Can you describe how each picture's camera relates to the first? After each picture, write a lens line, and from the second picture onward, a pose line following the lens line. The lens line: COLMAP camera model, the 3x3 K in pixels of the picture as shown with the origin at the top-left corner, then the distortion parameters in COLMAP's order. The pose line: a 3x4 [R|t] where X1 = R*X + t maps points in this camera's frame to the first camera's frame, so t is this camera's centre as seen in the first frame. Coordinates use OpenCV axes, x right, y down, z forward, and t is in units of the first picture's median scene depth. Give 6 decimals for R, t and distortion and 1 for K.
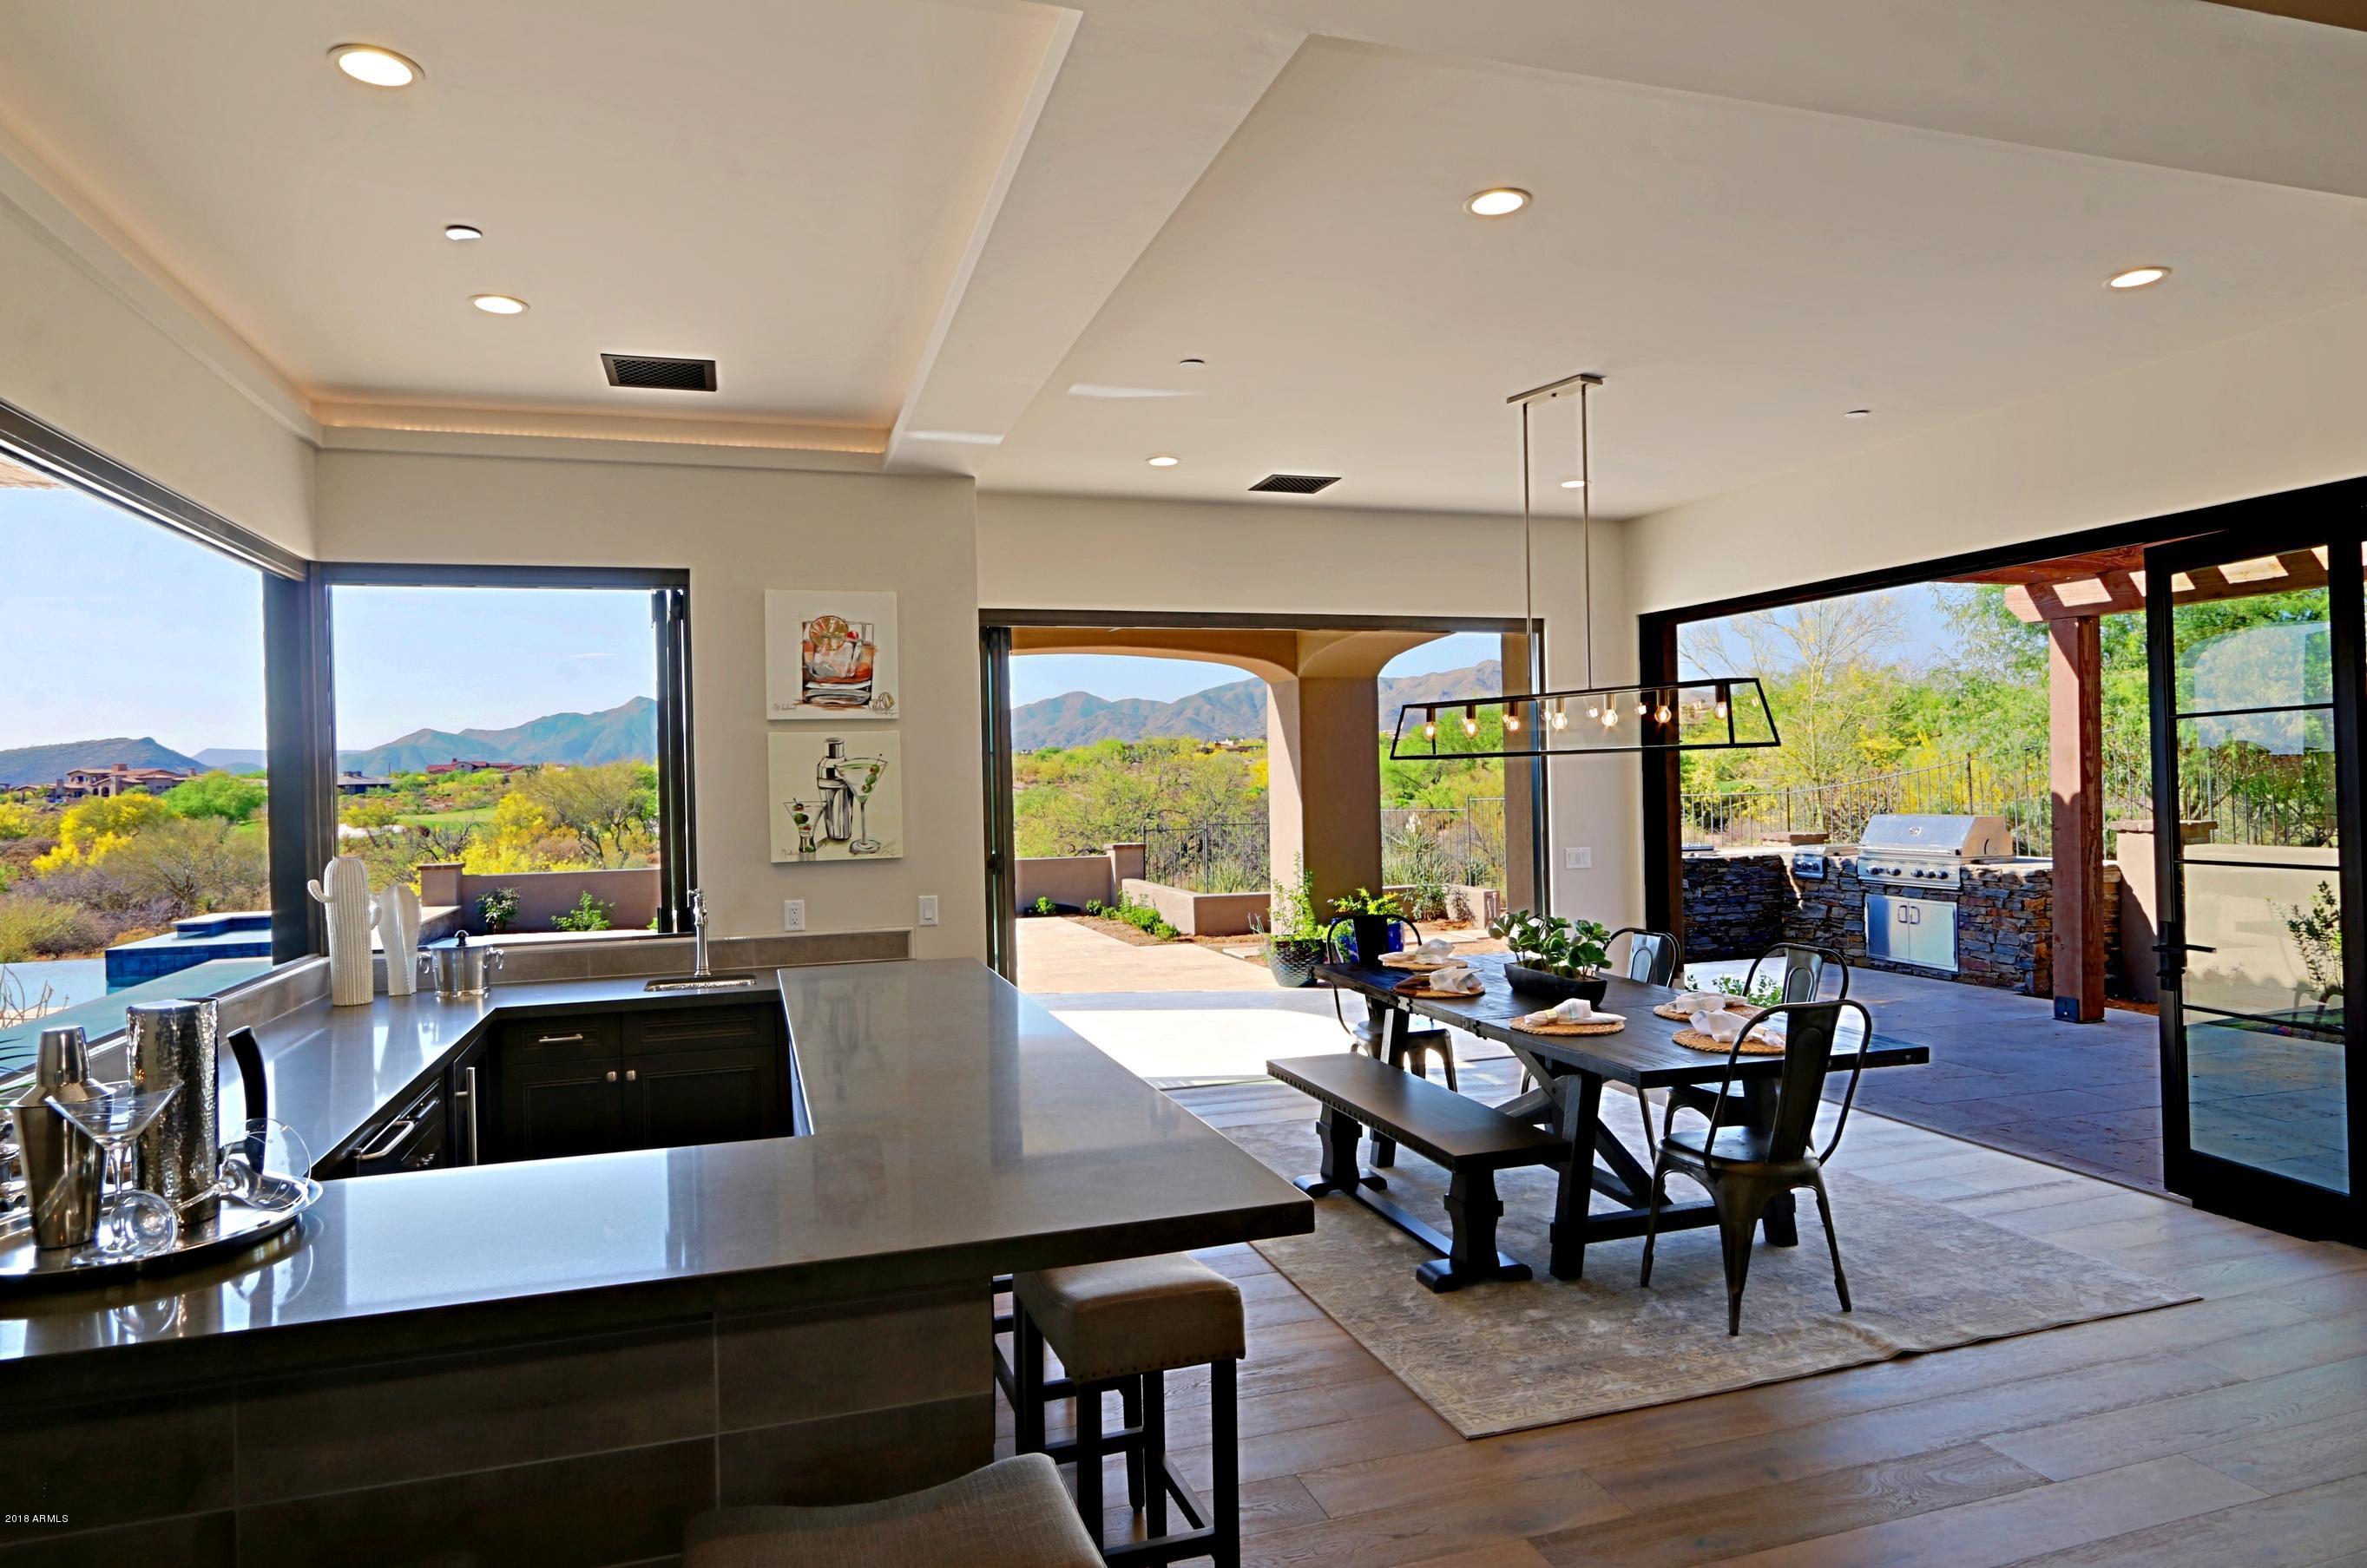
lens RADIAL K [[1356.9, 0, 1183.5], [0, 1356.9, 784.0], [0, 0, 1]] dist [-0.027660, 0.016921]
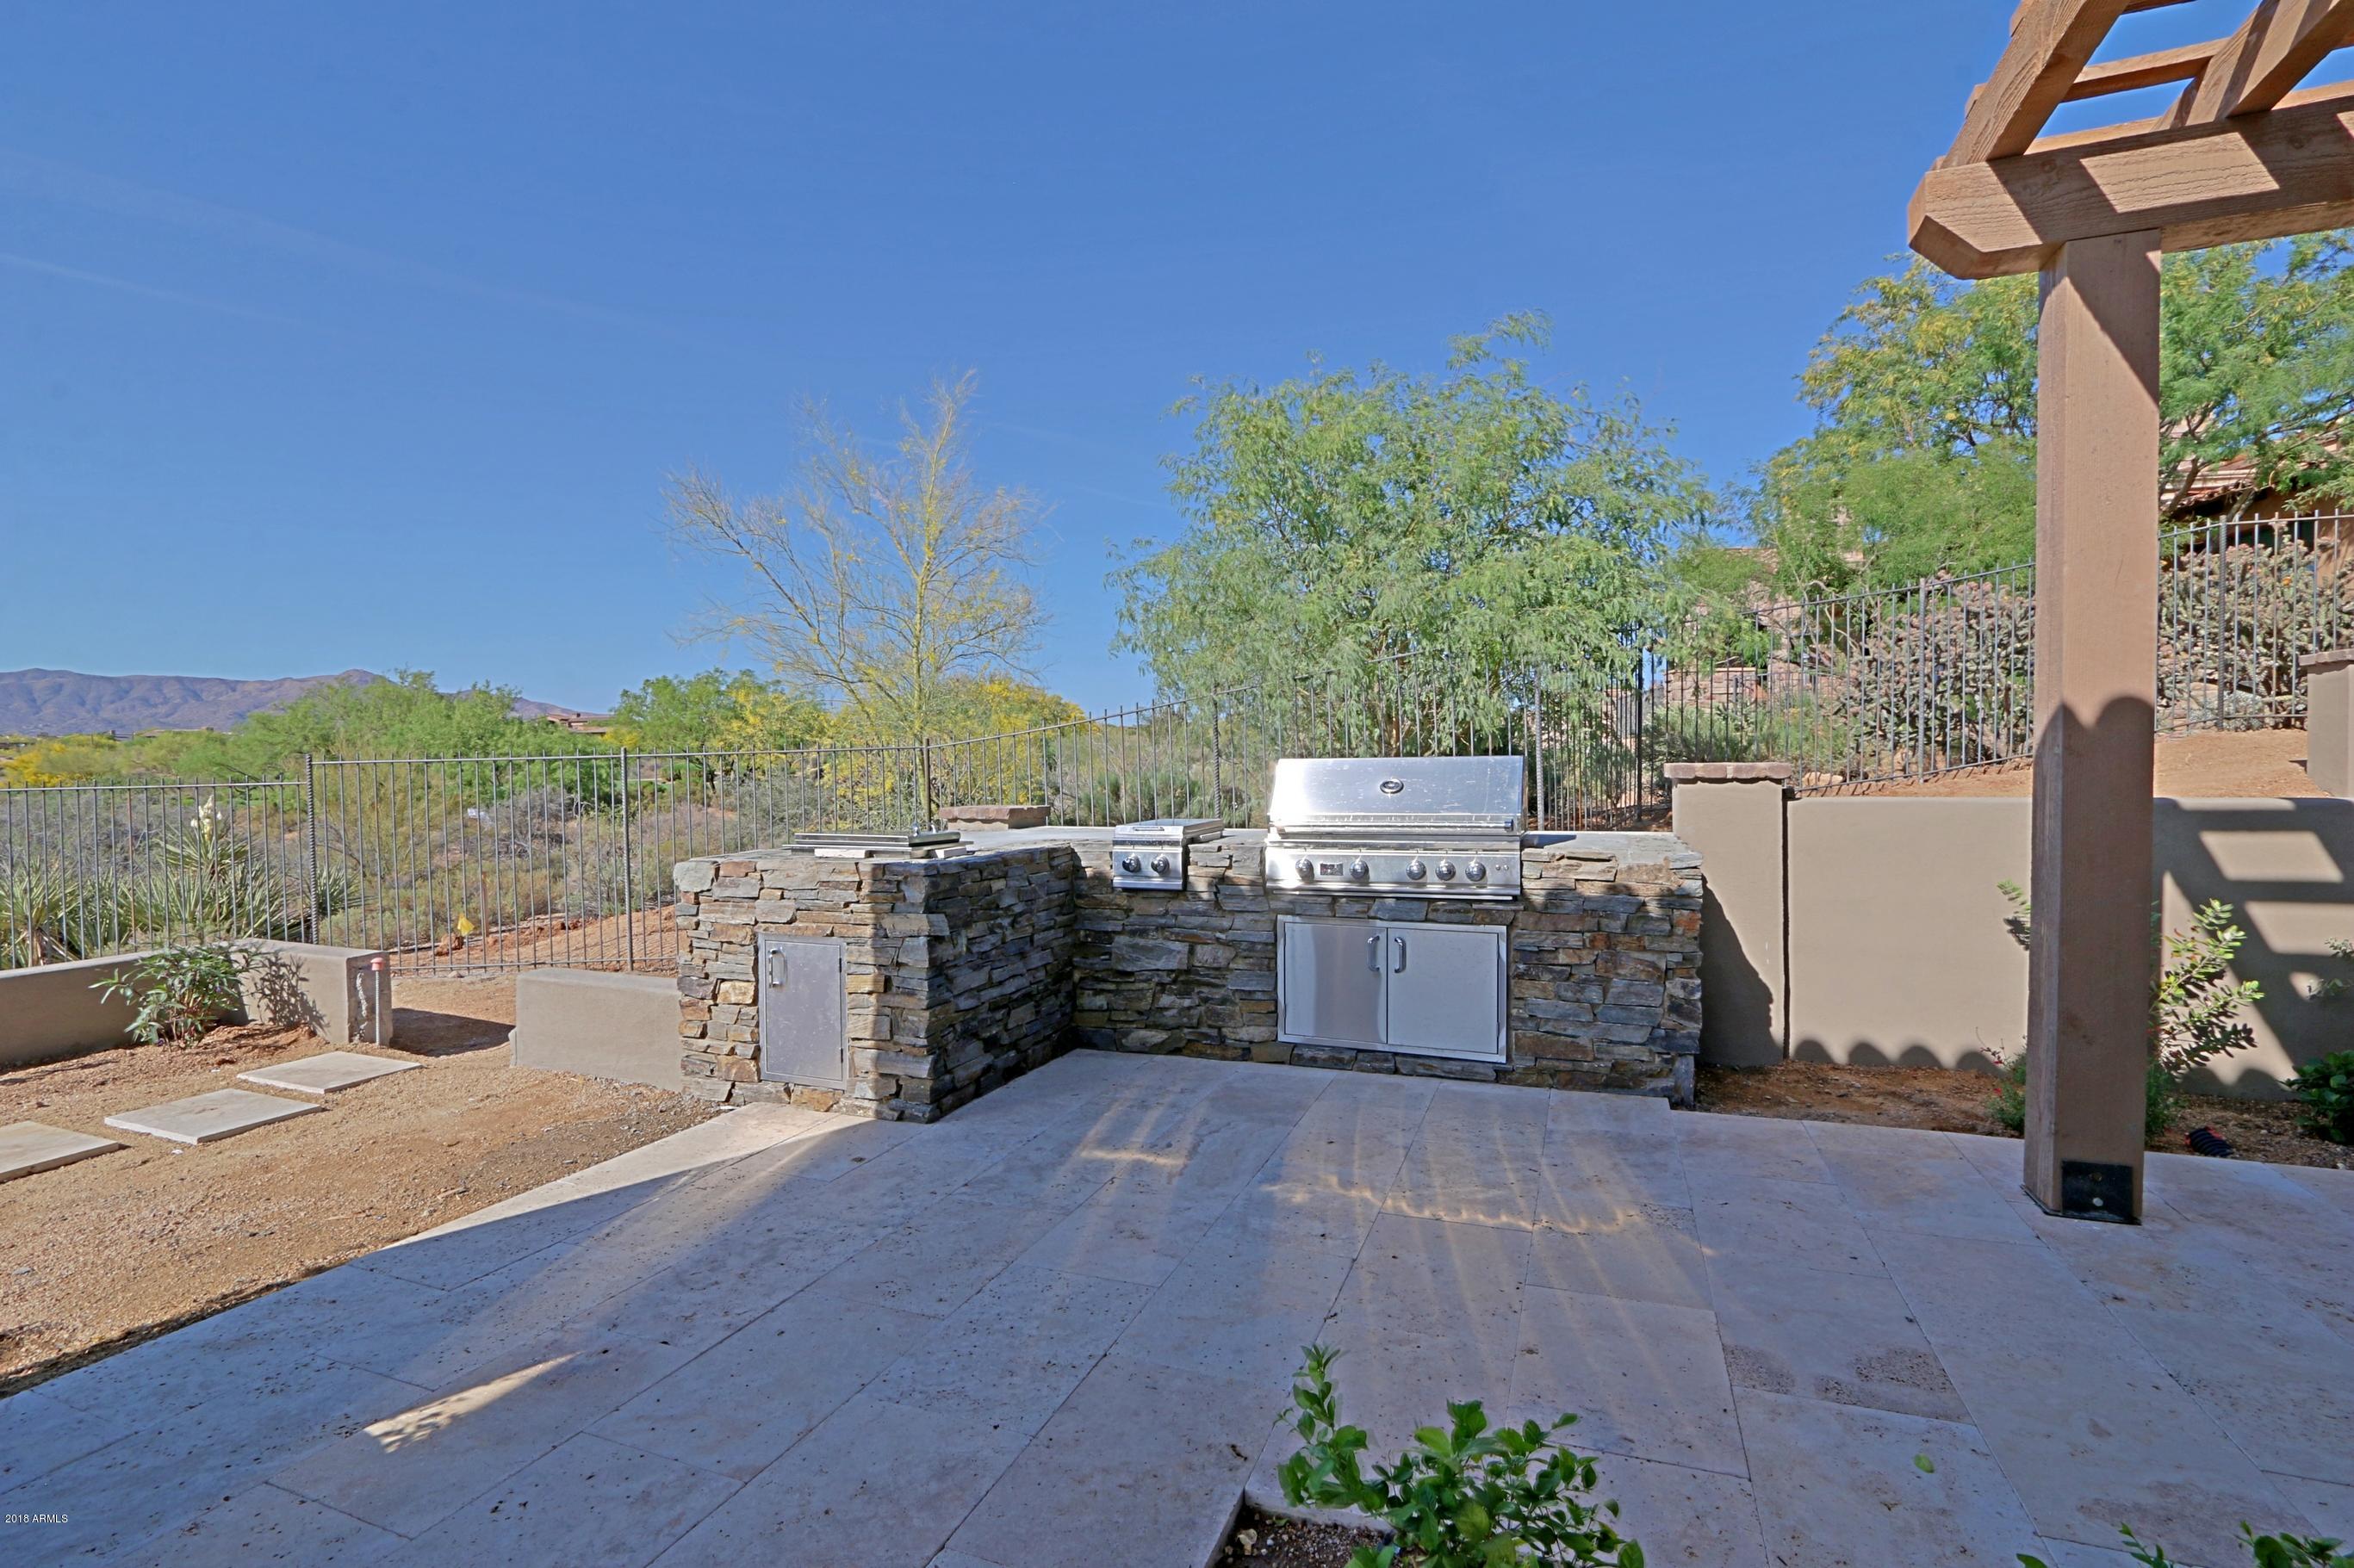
lens RADIAL K [[1072.4, 0, 1168.3], [0, 1072.4, 784.2], [0, 0, 1]] dist [-0.014314, 0.001172]
pose [[0.642521, 0.000457, 0.766268, 0.168446], [0.002369, 0.999994, -0.002583, 0.032378], [-0.766264, 0.003475, 0.642516, 0.751145]]
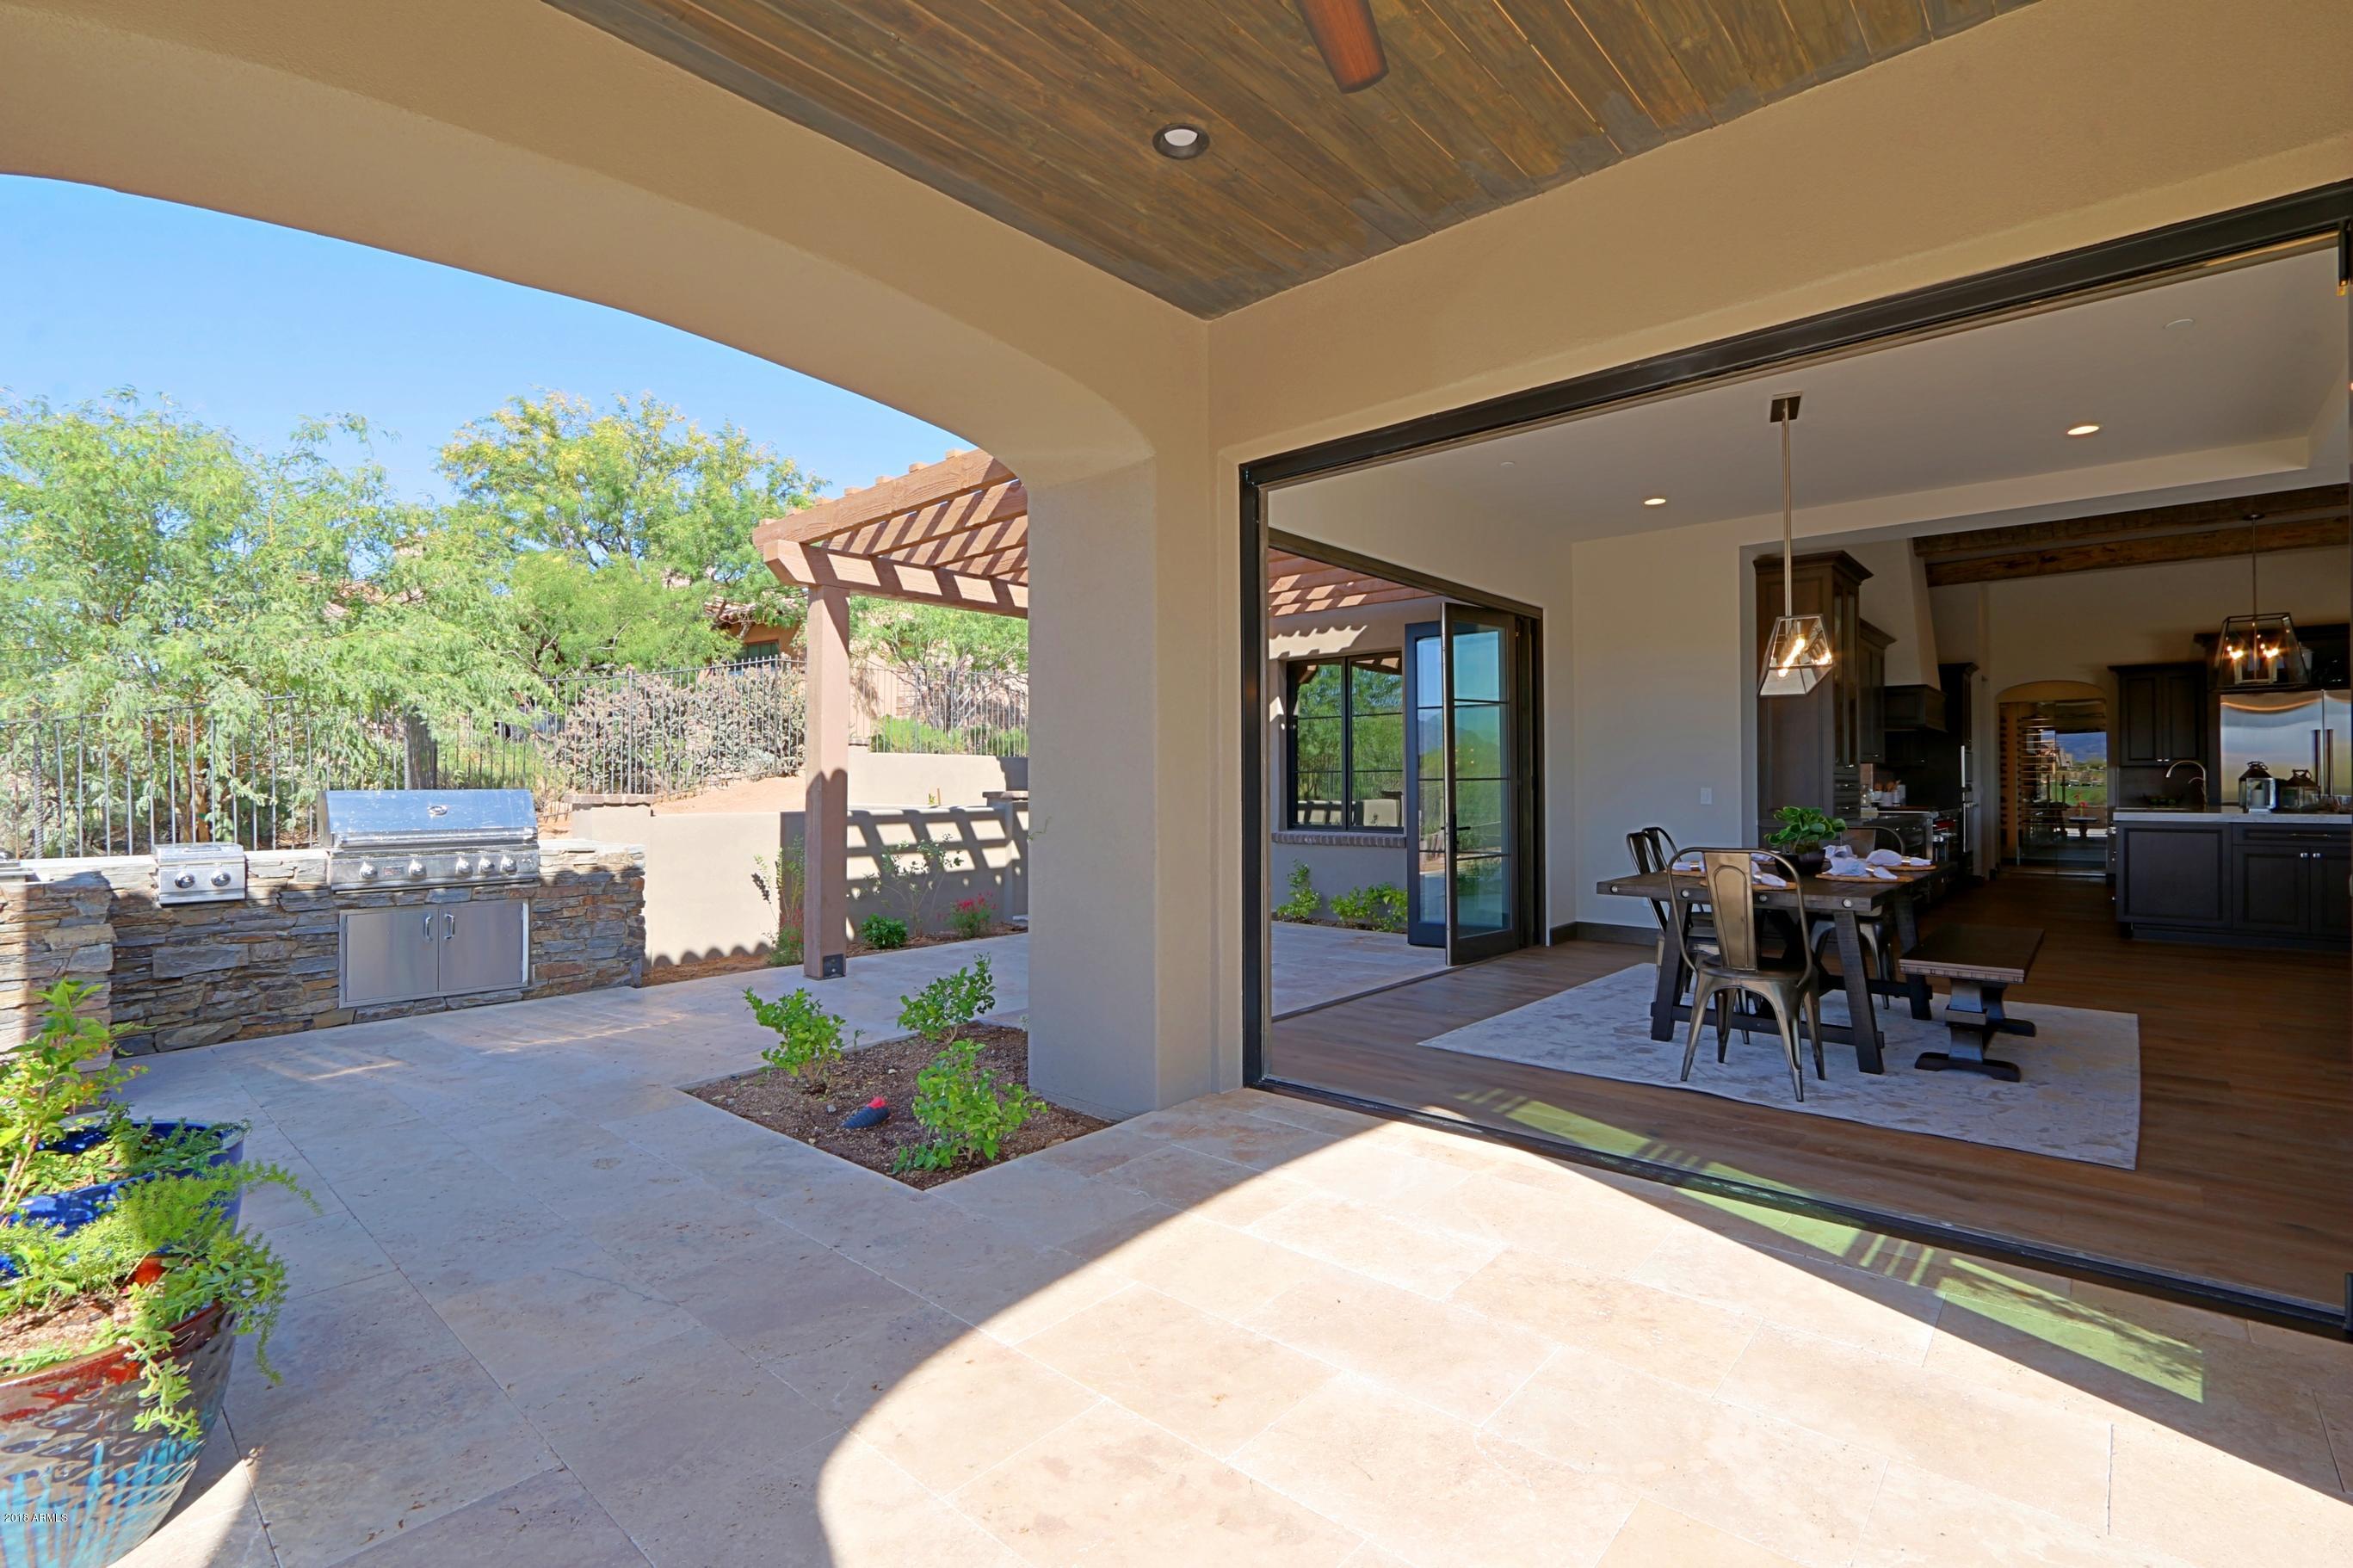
lens RADIAL K [[1072.0, 0, 1167.8], [0, 1072.0, 784.2], [0, 0, 1]] dist [-0.014314, 0.001172]
pose [[-0.491418, 0.023534, 0.870606, -0.134232], [0.018127, 0.999695, -0.016791, 0.035028], [-0.870735, 0.007530, -0.491694, 0.876514]]
